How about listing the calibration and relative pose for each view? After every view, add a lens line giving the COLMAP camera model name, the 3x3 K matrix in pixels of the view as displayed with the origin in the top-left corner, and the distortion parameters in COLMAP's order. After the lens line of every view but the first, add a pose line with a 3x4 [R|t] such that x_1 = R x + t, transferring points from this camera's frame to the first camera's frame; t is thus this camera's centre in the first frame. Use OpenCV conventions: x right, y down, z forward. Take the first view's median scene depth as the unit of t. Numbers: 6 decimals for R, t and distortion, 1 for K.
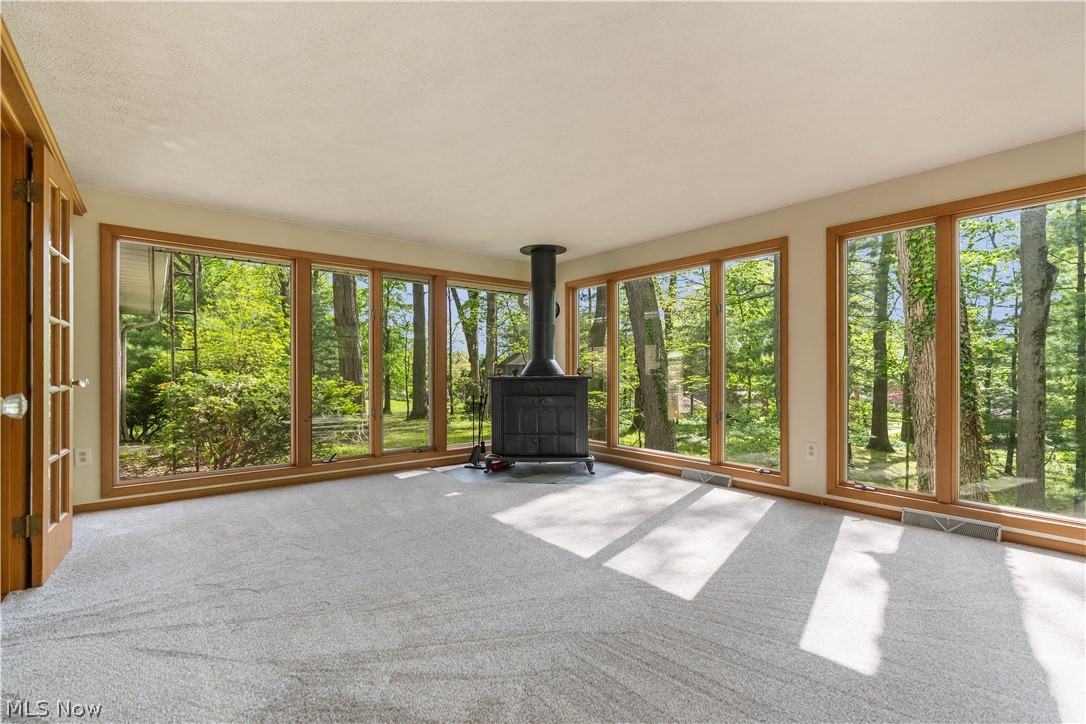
lens RADIAL K [[496.4, 0, 546.6], [0, 496.4, 366.7], [0, 0, 1]] dist [-0.003084, 0.000067]
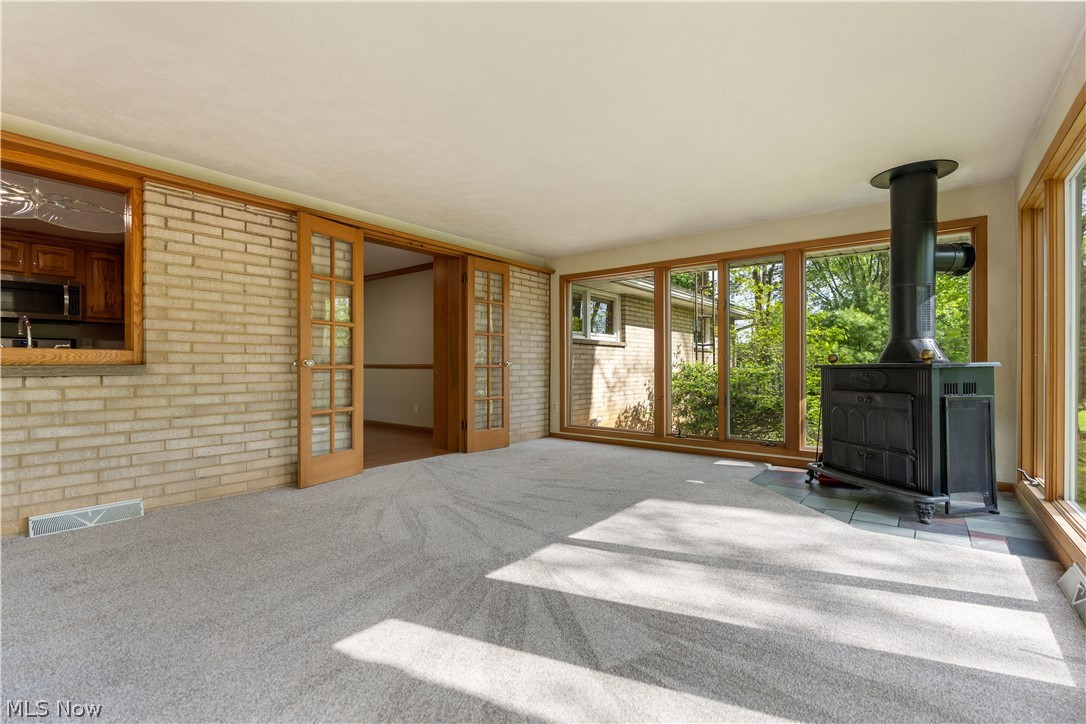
lens RADIAL K [[496.4, 0, 546.6], [0, 496.4, 366.7], [0, 0, 1]] dist [-0.003084, 0.000067]
pose [[0.220750, 0.006485, -0.975309, 0.873473], [-0.003760, 0.999976, 0.005798, 0.031854], [0.975323, 0.002387, 0.220769, 0.617917]]
